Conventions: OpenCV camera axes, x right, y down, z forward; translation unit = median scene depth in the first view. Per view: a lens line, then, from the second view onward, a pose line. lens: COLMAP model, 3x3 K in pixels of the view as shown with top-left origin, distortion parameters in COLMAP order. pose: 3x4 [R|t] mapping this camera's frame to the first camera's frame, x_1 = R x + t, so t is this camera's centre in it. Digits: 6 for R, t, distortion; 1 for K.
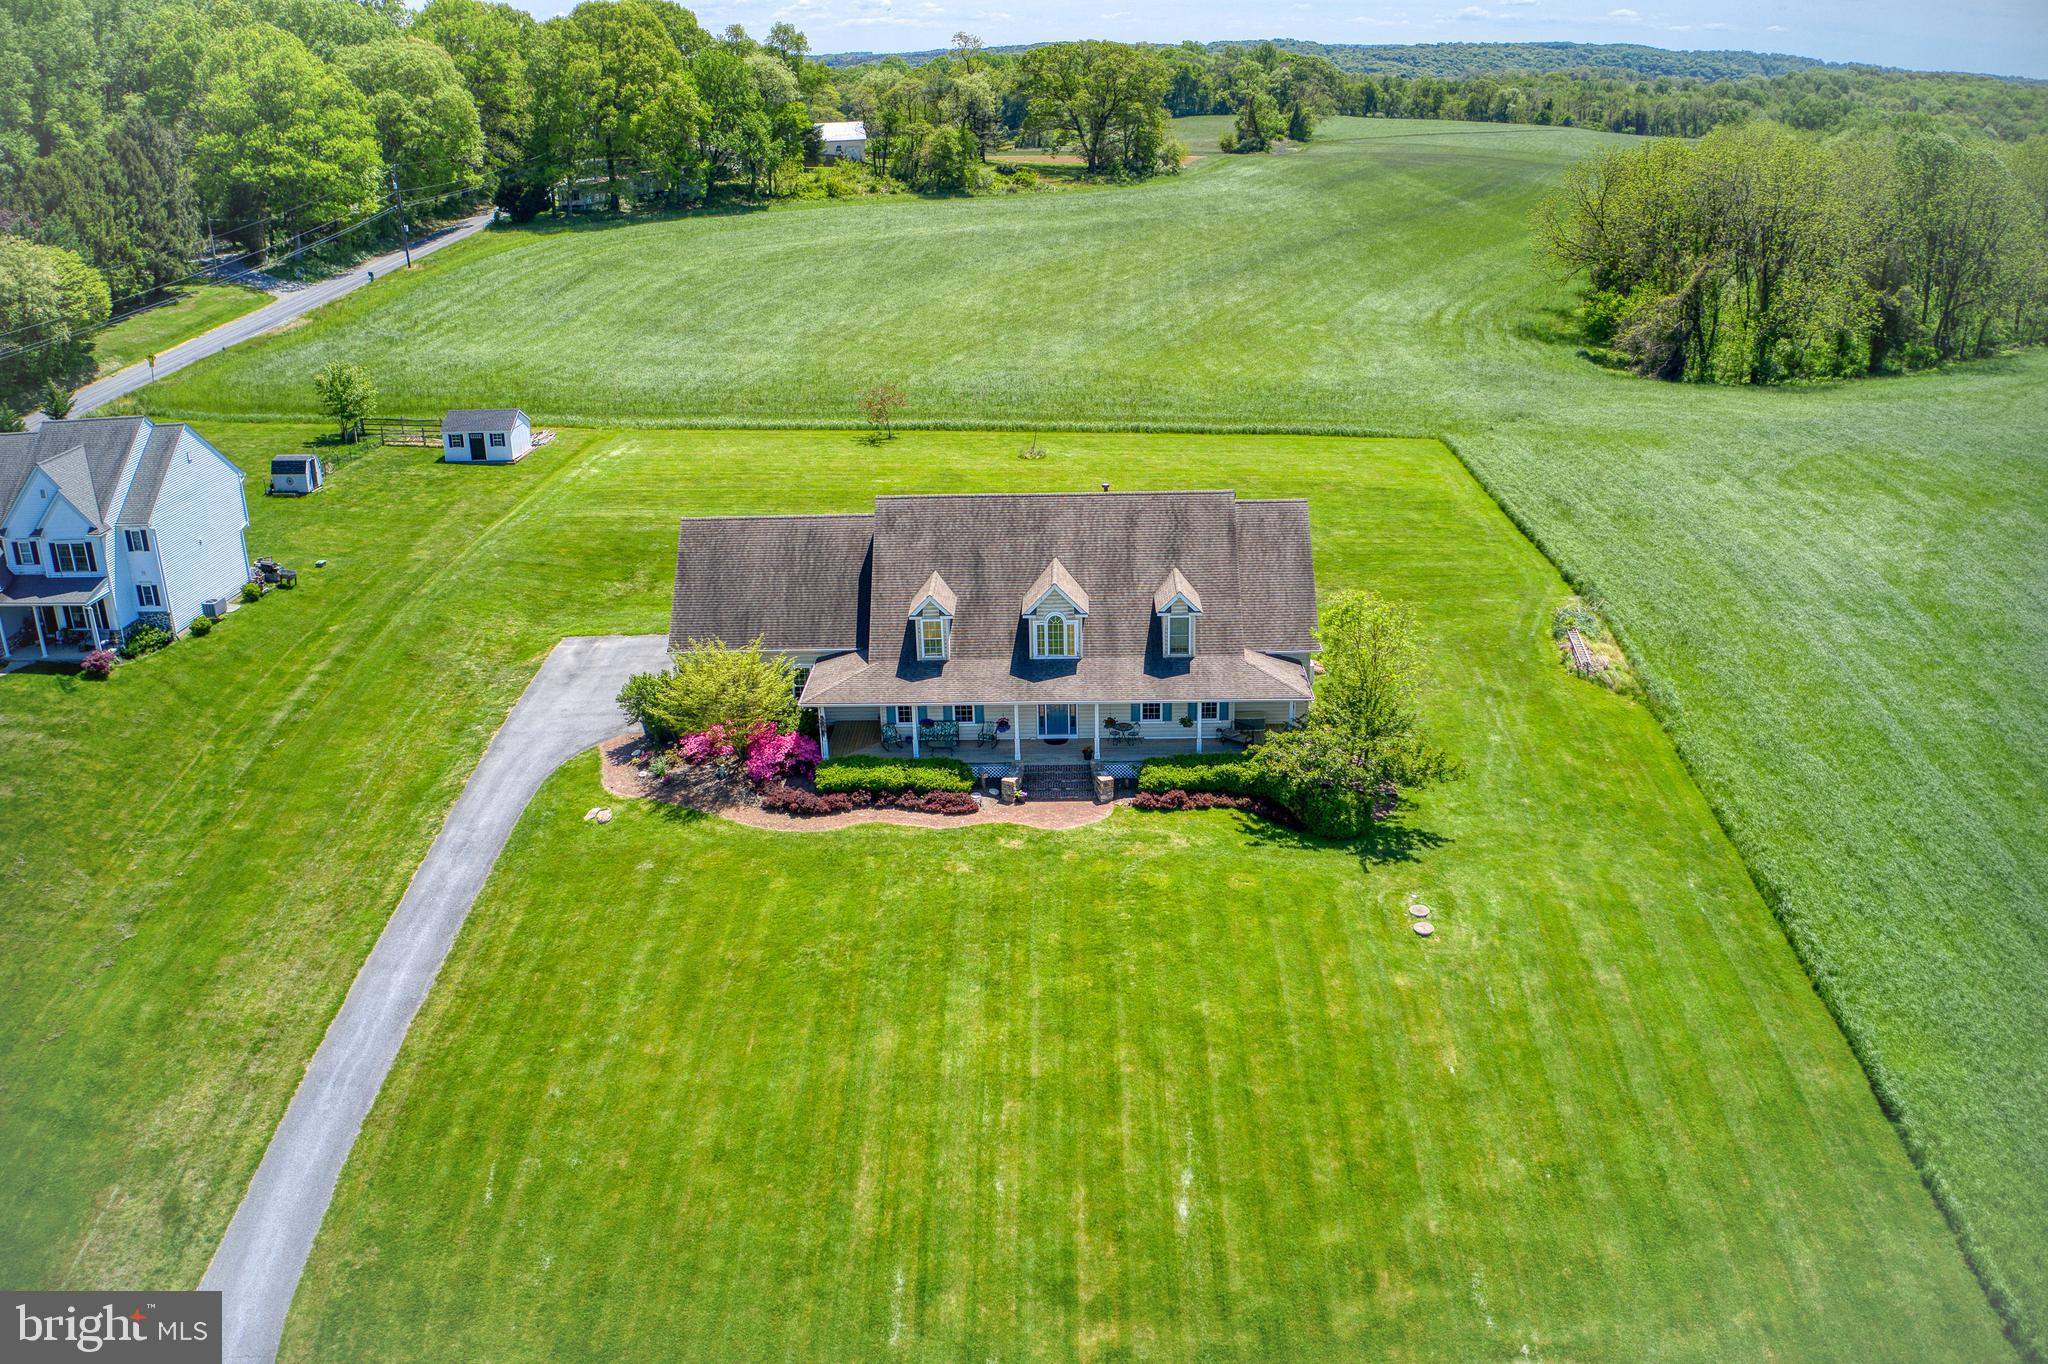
lens RADIAL K [[1618.4, 0, 1024.0], [0, 1618.4, 682.0], [0, 0, 1]] dist [-0.200144, 0.035167]
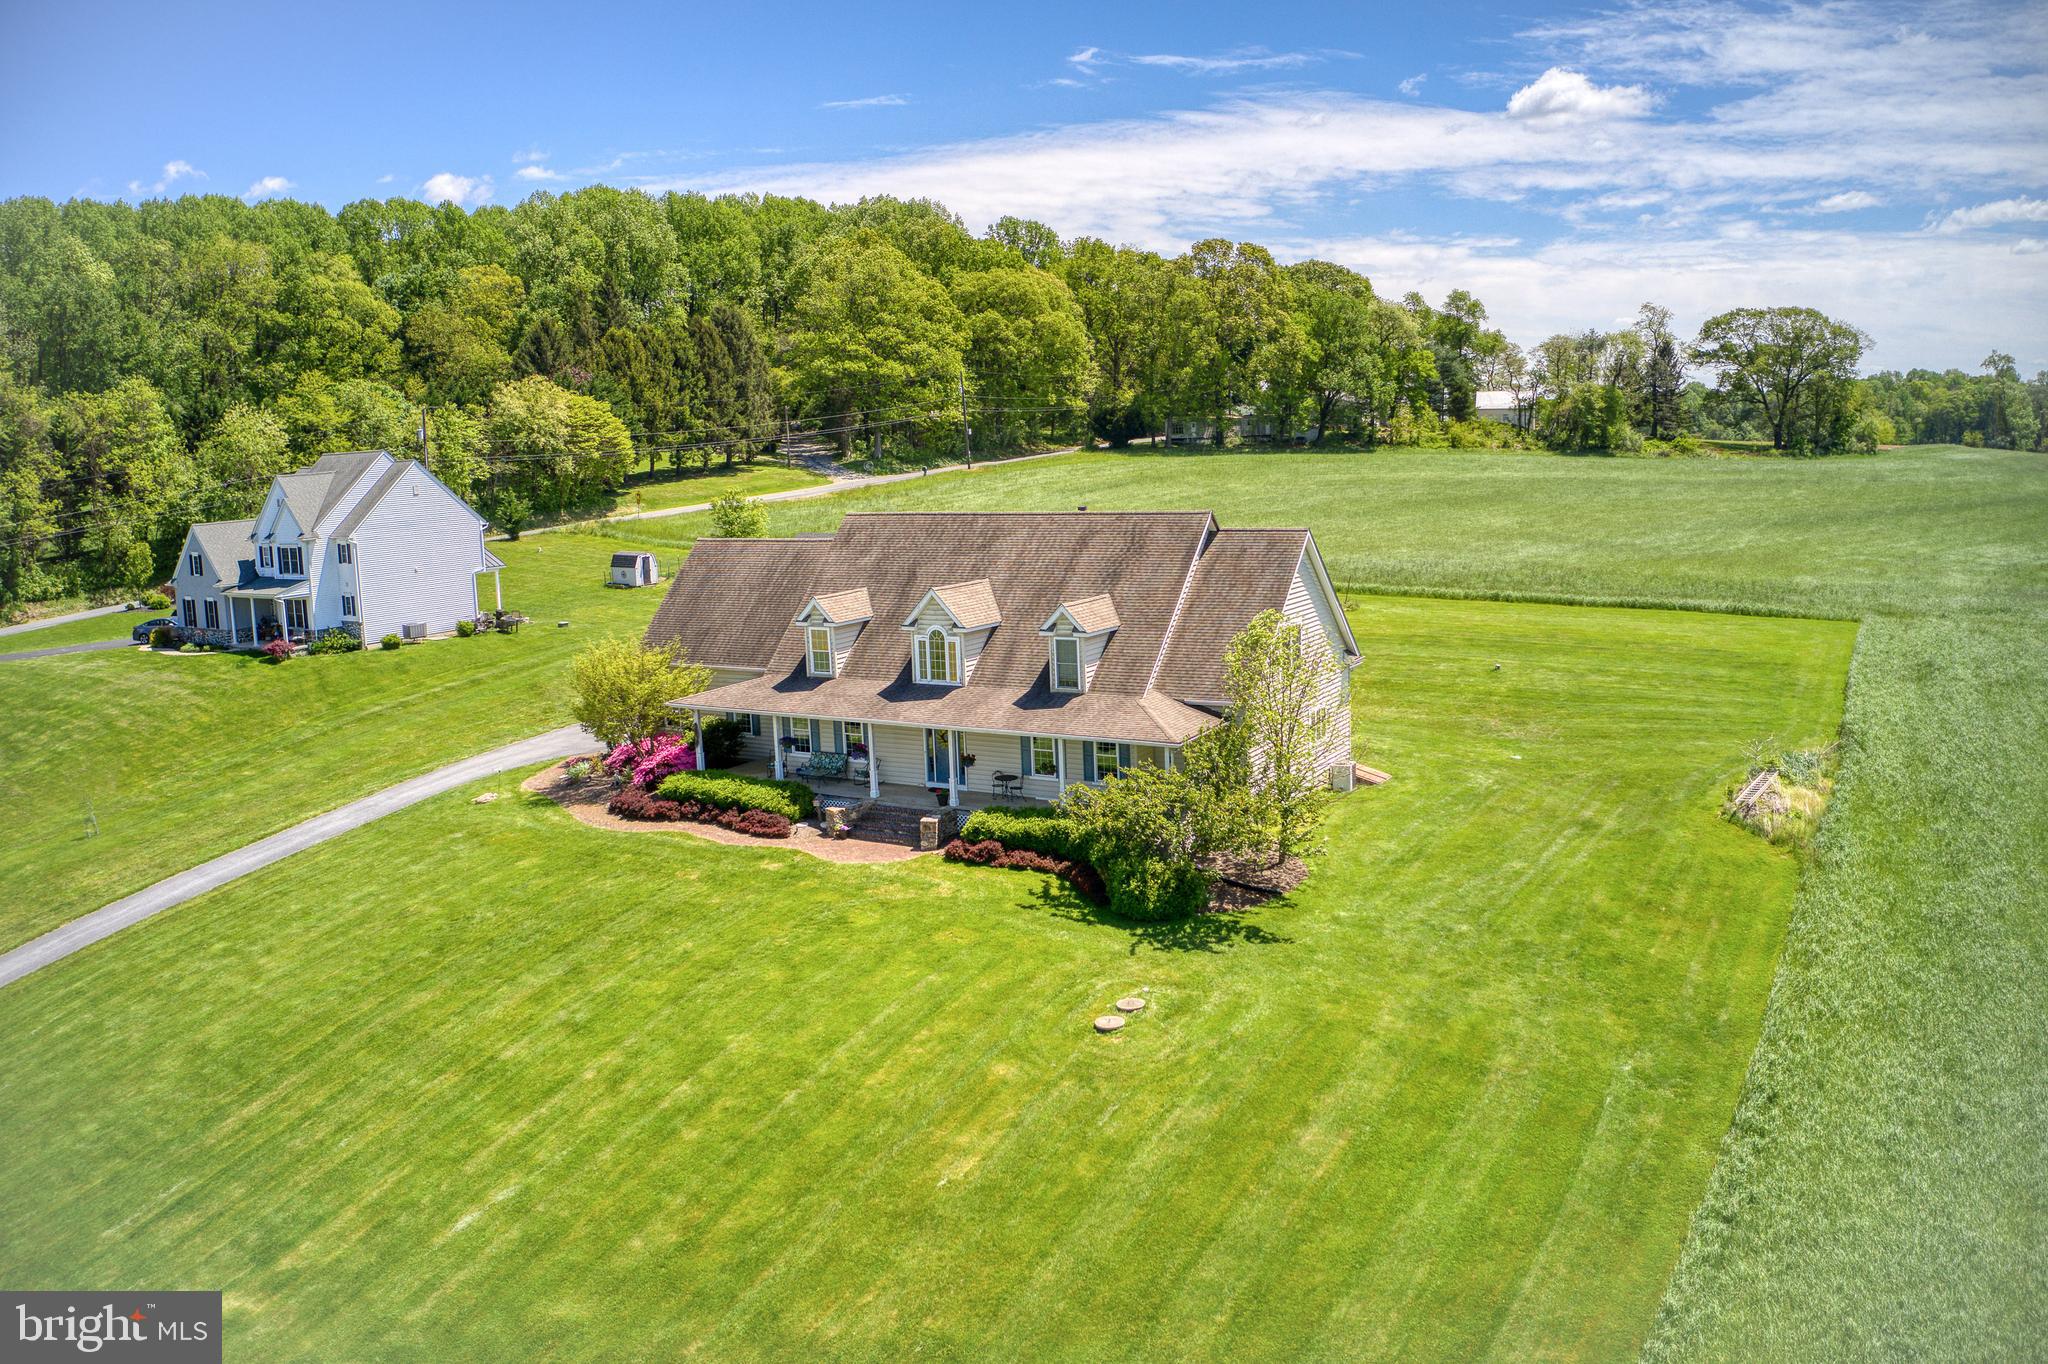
lens RADIAL K [[1618.4, 0, 1024.0], [0, 1618.4, 682.0], [0, 0, 1]] dist [-0.200144, 0.035167]
pose [[0.869330, 0.069631, -0.489302, 0.460487], [-0.169660, 0.971909, -0.163121, 0.111404], [0.464199, 0.224821, 0.856723, 0.309063]]
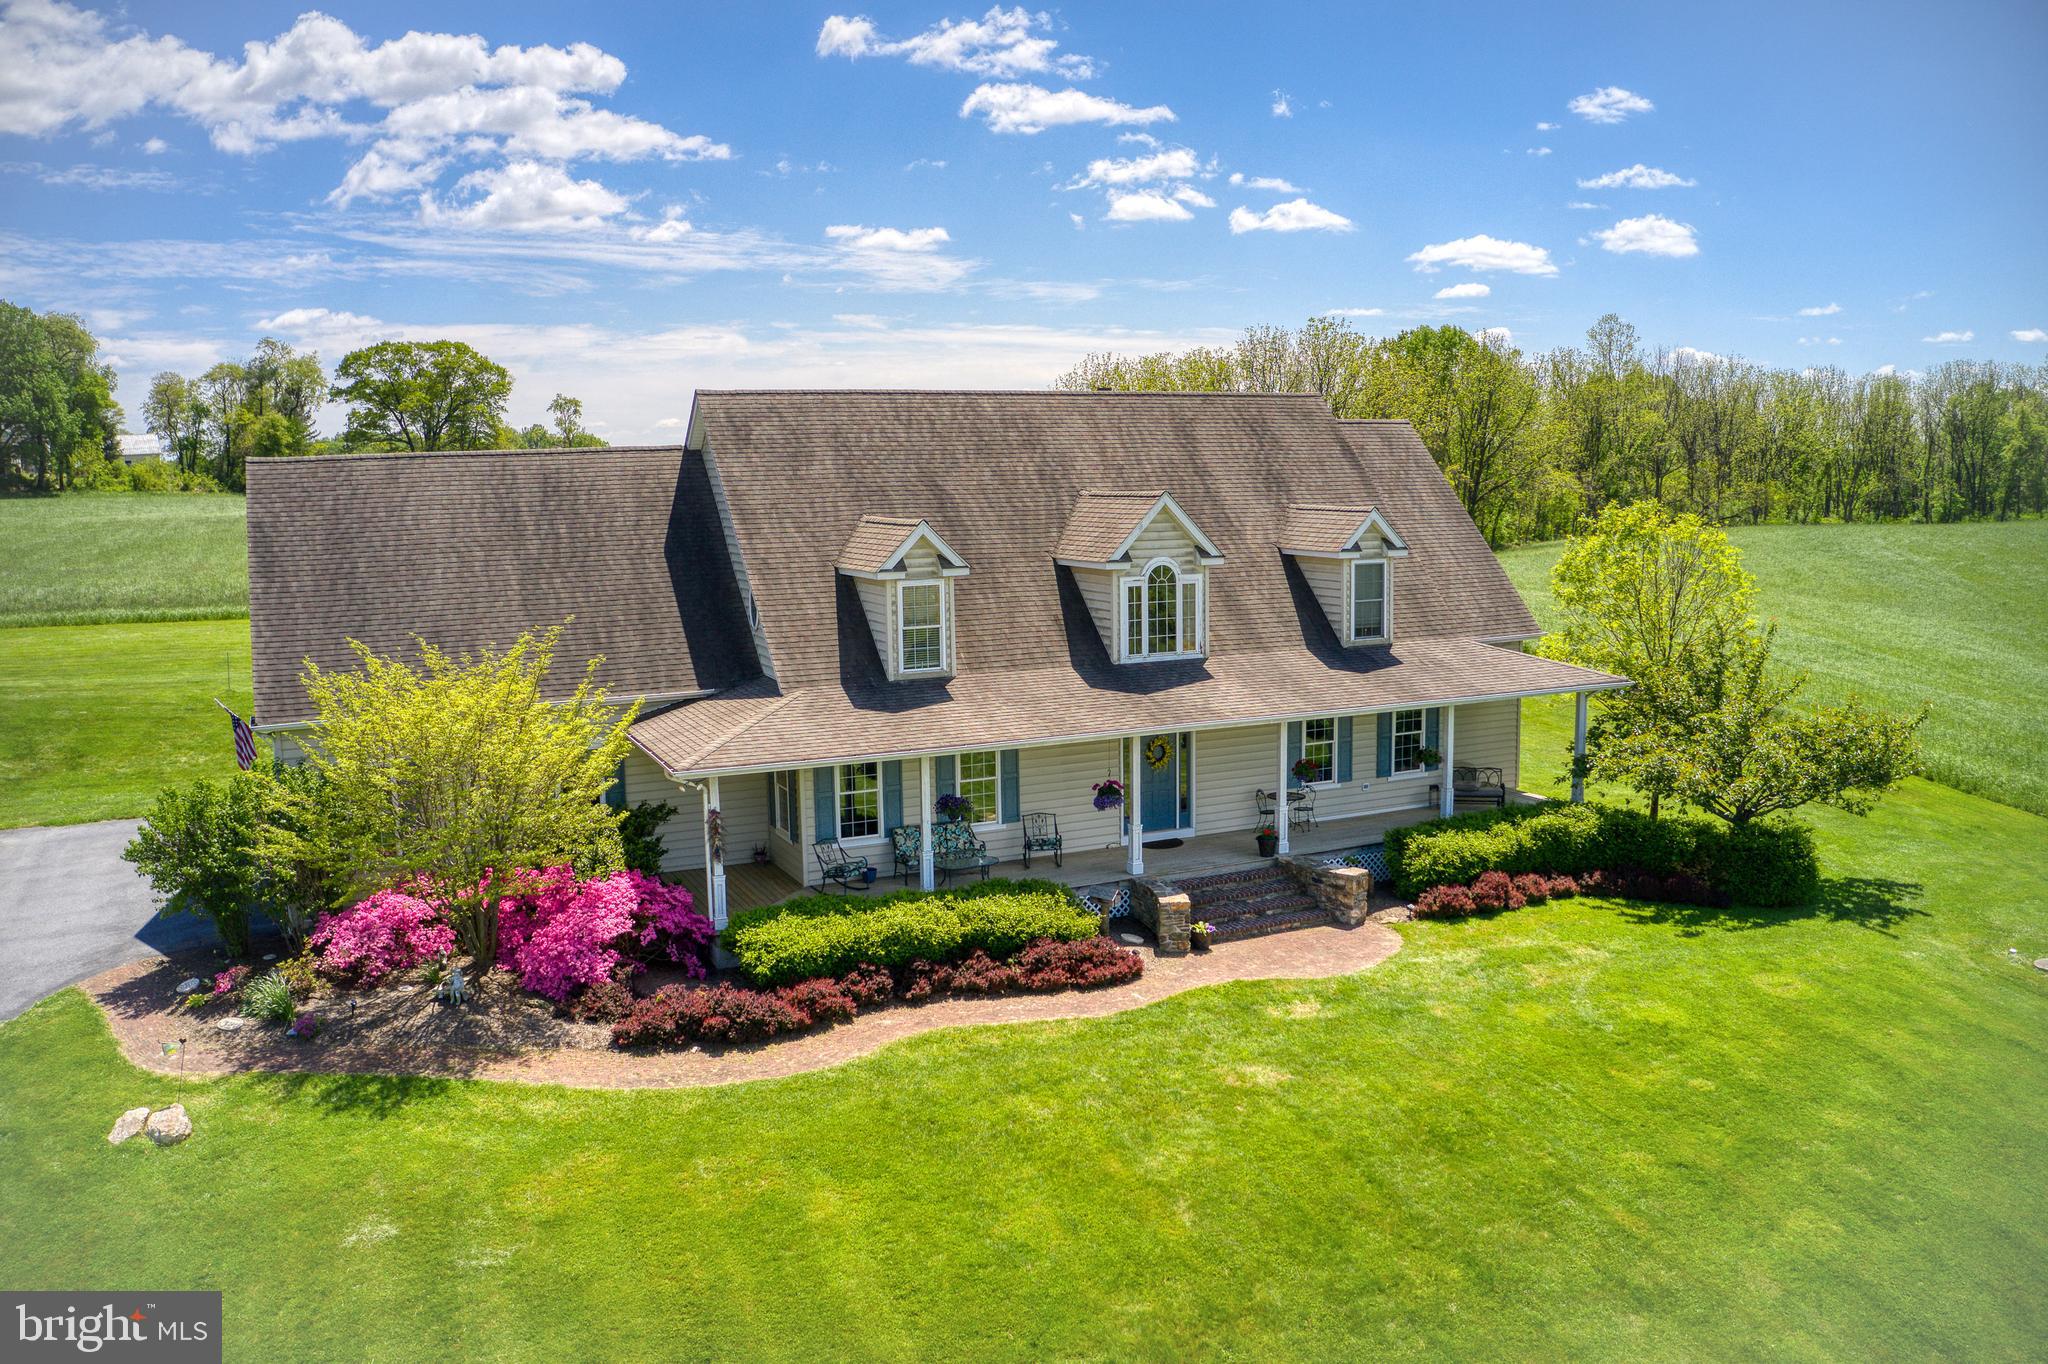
lens RADIAL K [[1618.4, 0, 1024.0], [0, 1618.4, 682.0], [0, 0, 1]] dist [-0.200144, 0.035167]
pose [[0.893638, -0.049674, 0.446031, -0.229348], [0.161543, 0.962842, -0.216425, 0.088183], [-0.418707, 0.265459, 0.868456, 0.600399]]
